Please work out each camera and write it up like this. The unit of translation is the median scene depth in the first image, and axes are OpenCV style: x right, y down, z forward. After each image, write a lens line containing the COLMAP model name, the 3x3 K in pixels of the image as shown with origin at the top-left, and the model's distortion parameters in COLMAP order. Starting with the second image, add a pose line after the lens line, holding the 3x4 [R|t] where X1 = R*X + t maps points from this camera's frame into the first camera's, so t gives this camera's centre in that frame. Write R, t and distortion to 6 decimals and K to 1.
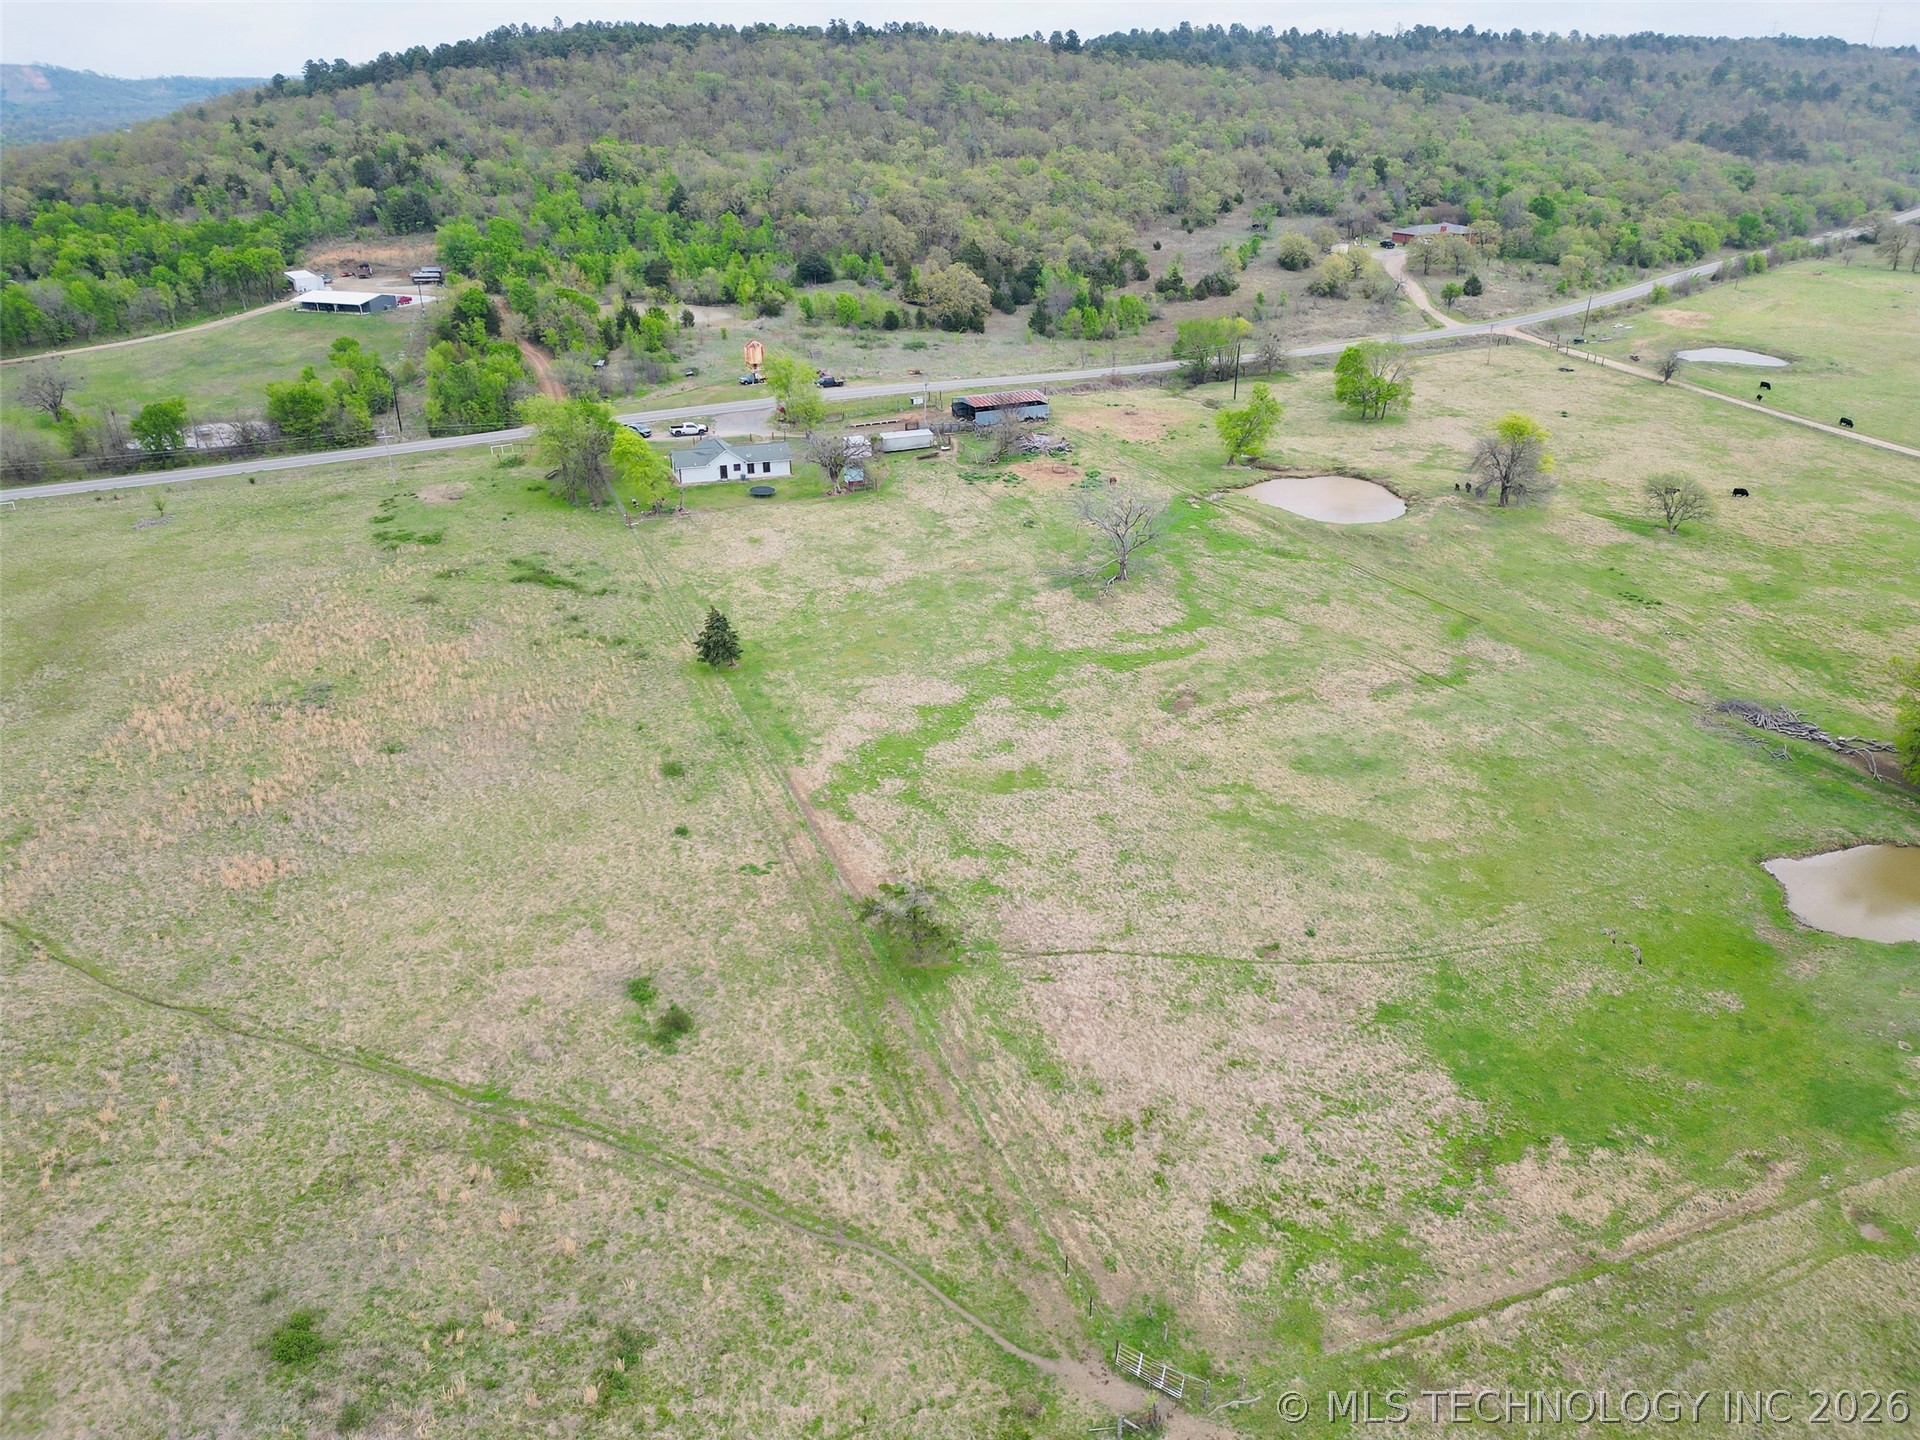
lens RADIAL K [[1342.1, 0, 960.0], [0, 1342.1, 720.0], [0, 0, 1]] dist [0.082828, -0.078977]
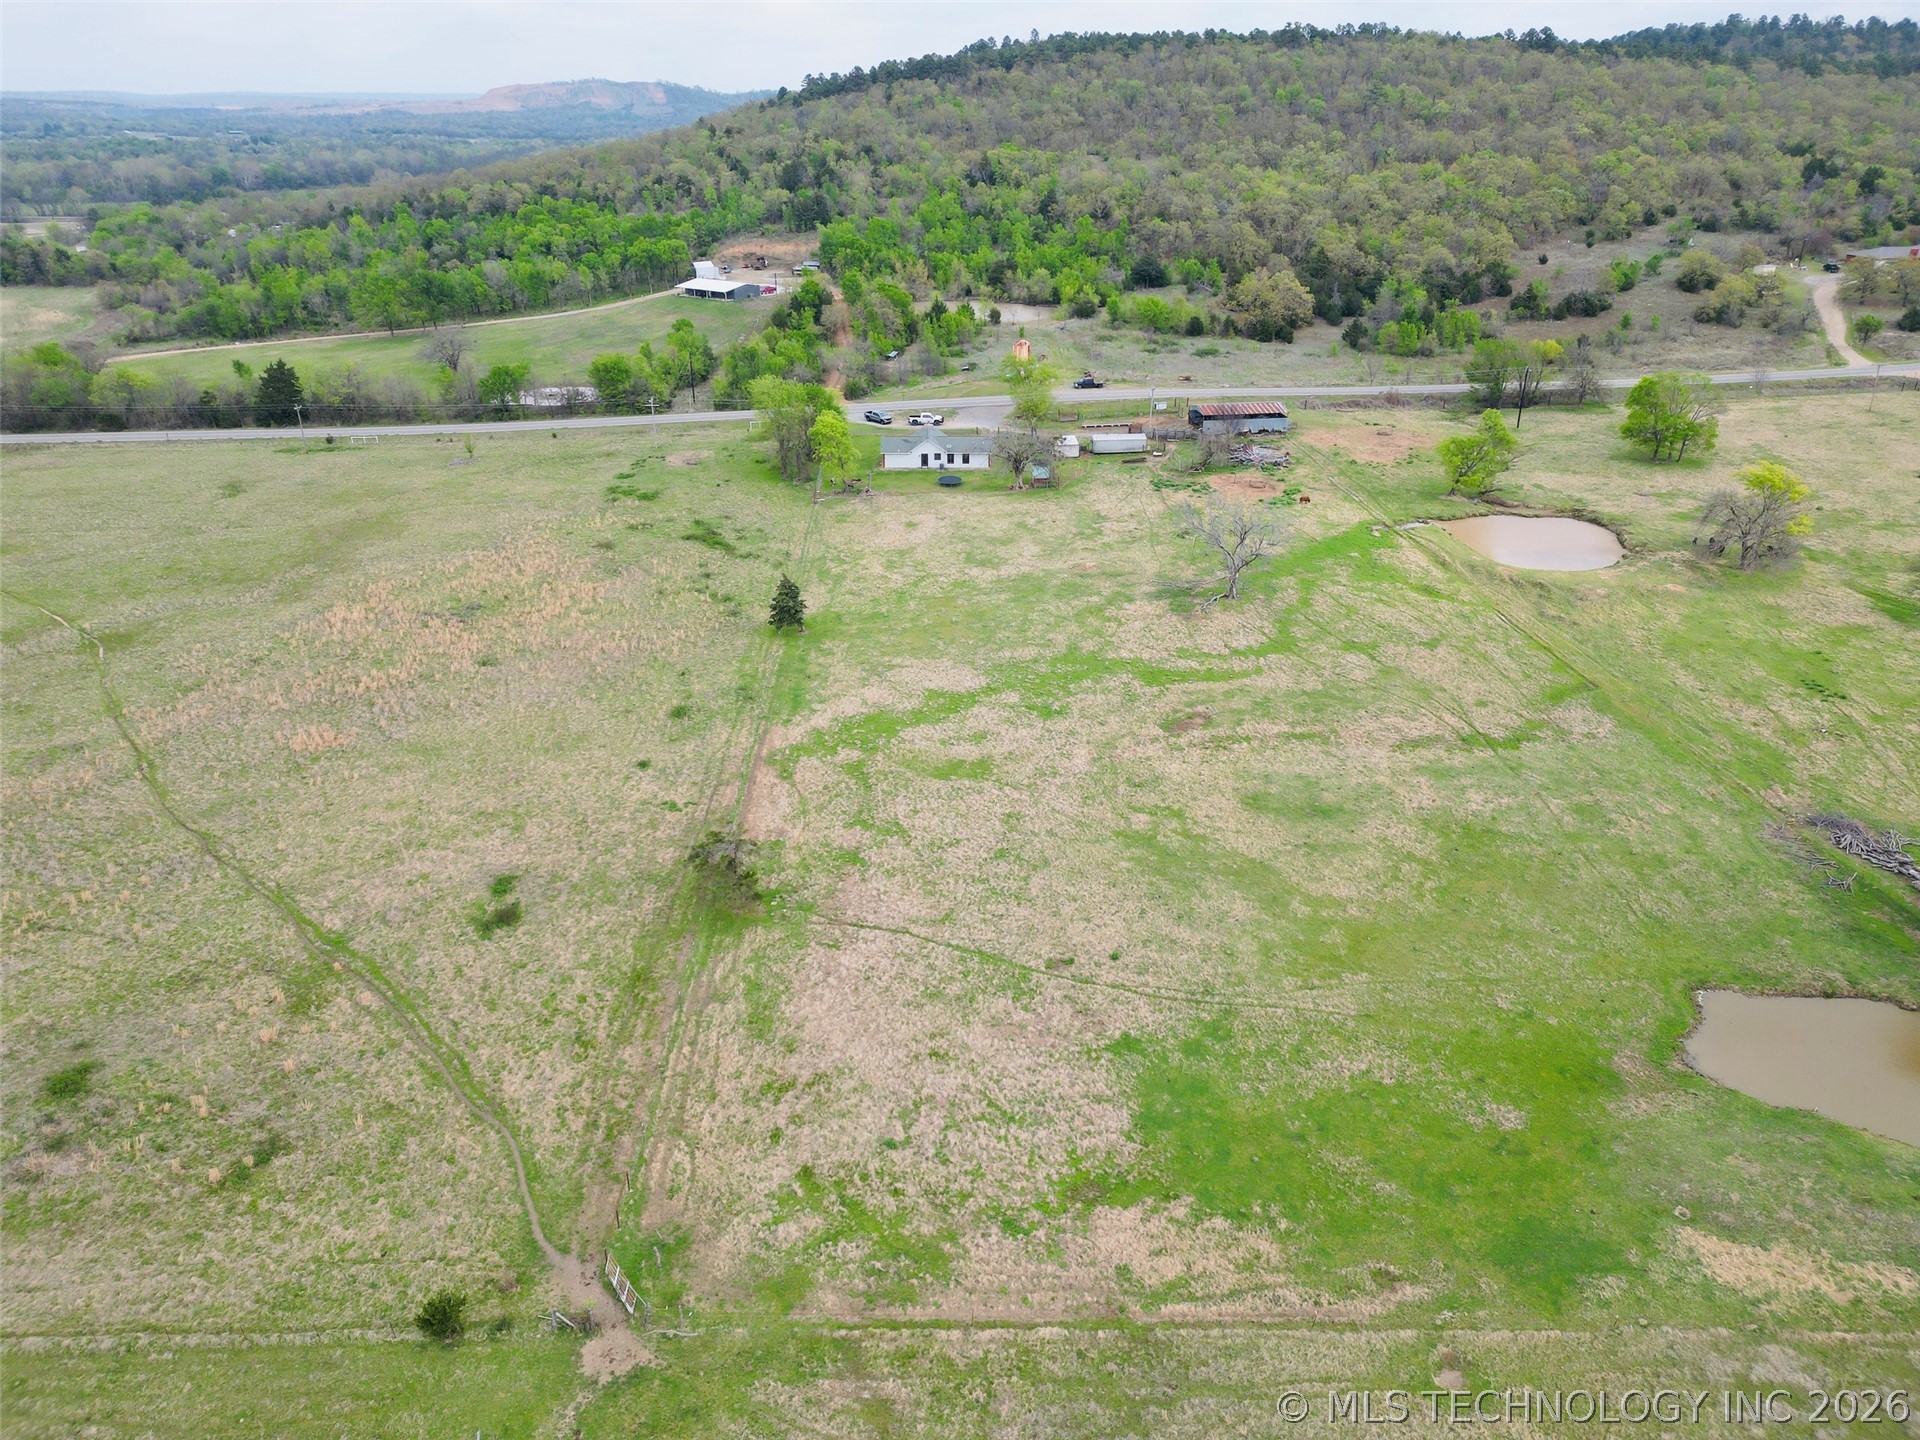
lens RADIAL K [[1342.1, 0, 960.0], [0, 1342.1, 720.0], [0, 0, 1]] dist [0.082828, -0.078977]
pose [[0.935663, 0.143386, -0.322453, 0.244639], [-0.144610, 0.989281, 0.020292, -0.008578], [0.321906, 0.027643, 0.946368, 0.020336]]
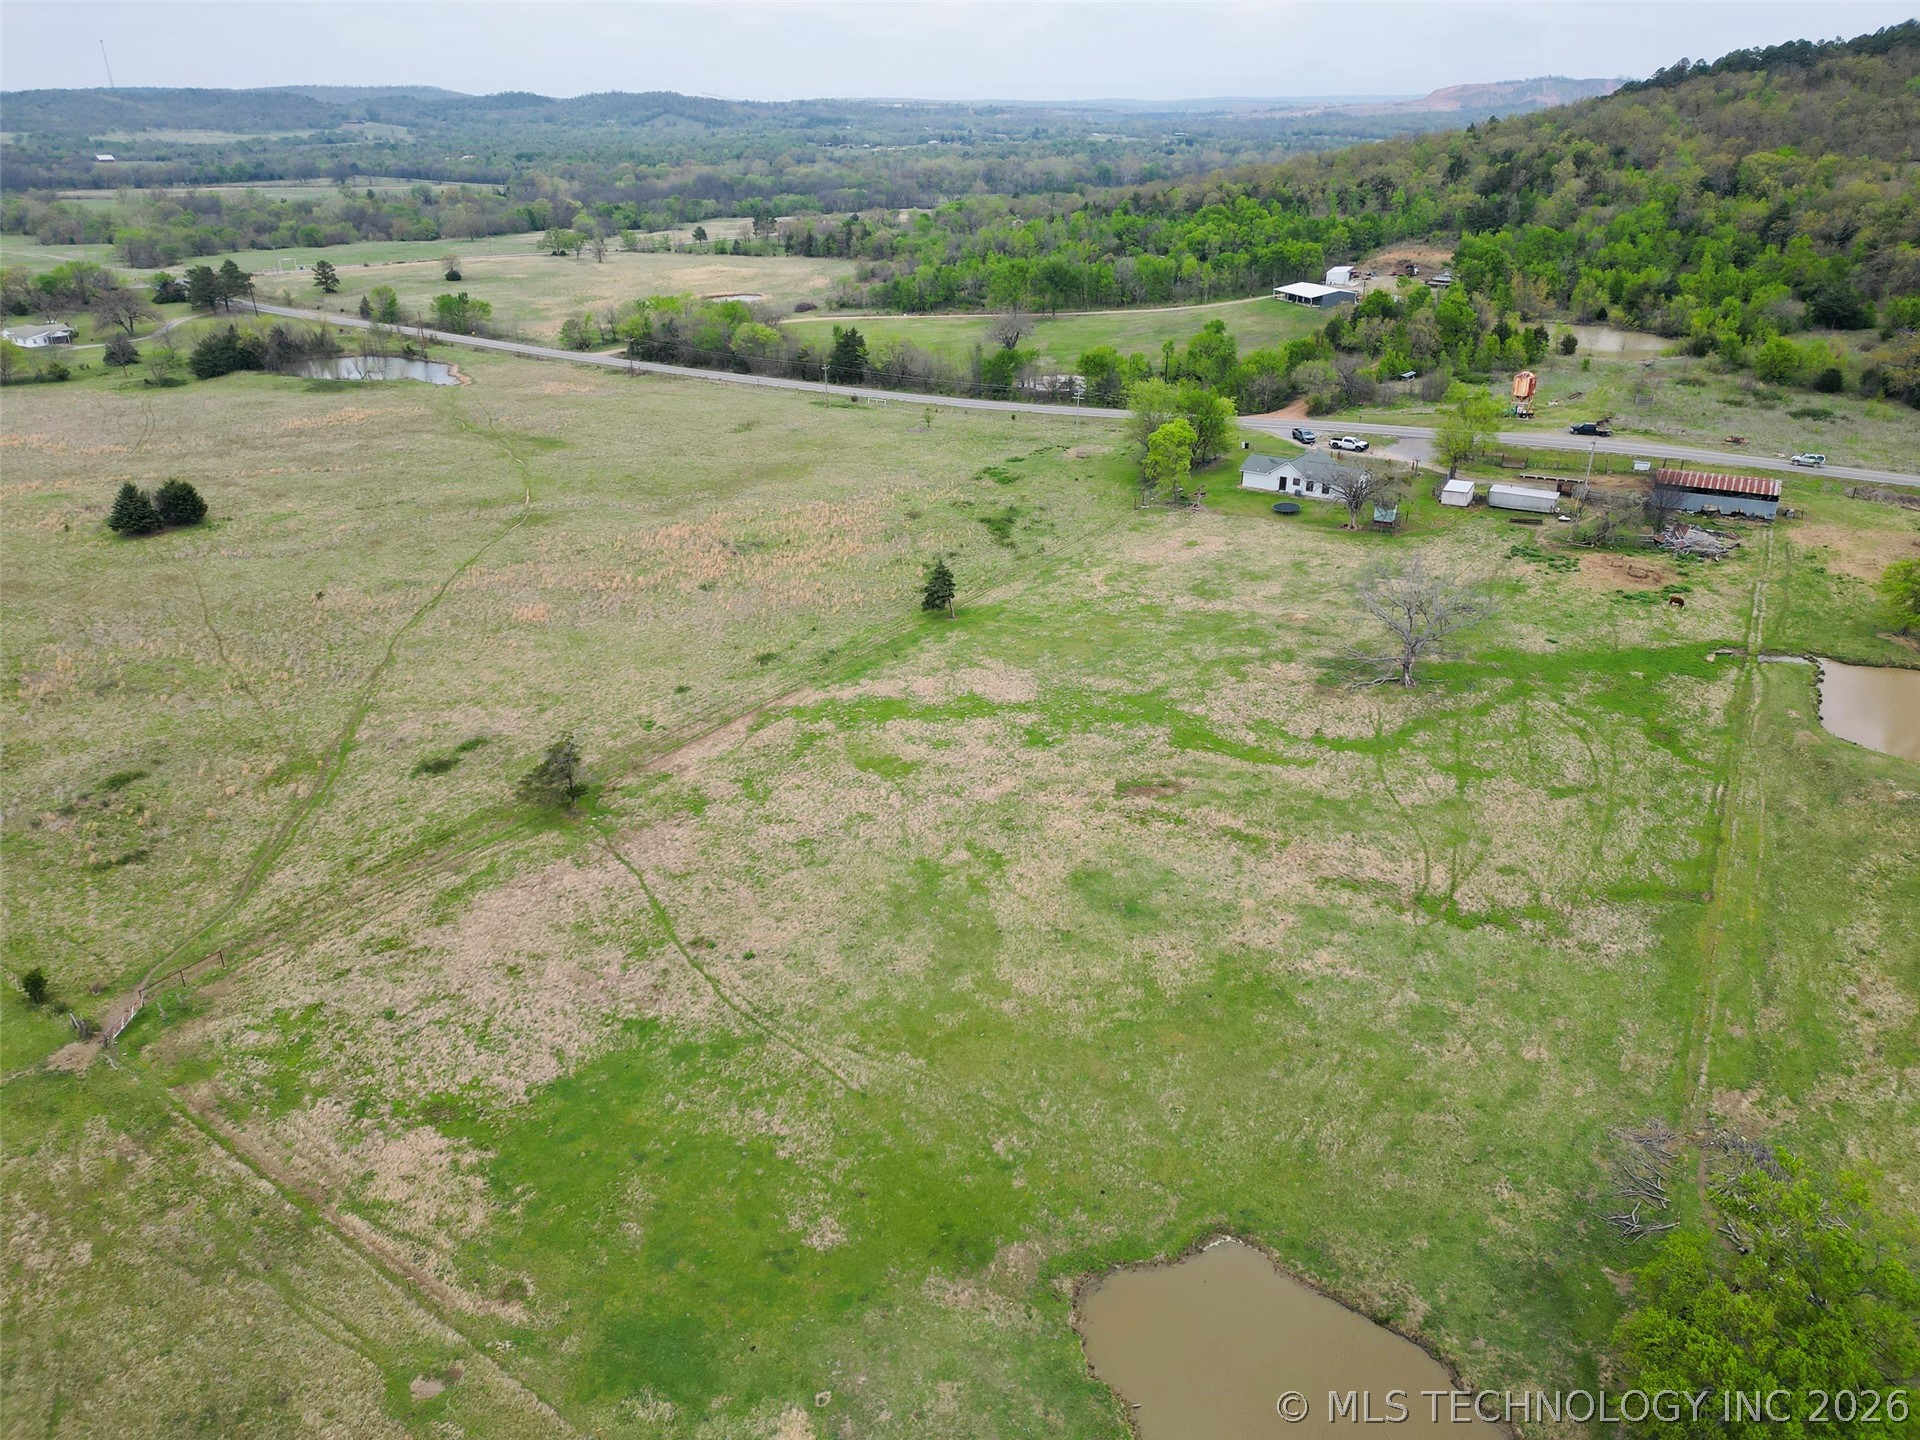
lens RADIAL K [[1342.1, 0, 960.0], [0, 1342.1, 720.0], [0, 0, 1]] dist [0.082828, -0.078977]
pose [[0.544388, 0.342582, -0.765689, 0.569422], [-0.346483, 0.923129, 0.166682, -0.119527], [0.763932, 0.174559, 0.621239, 0.264438]]
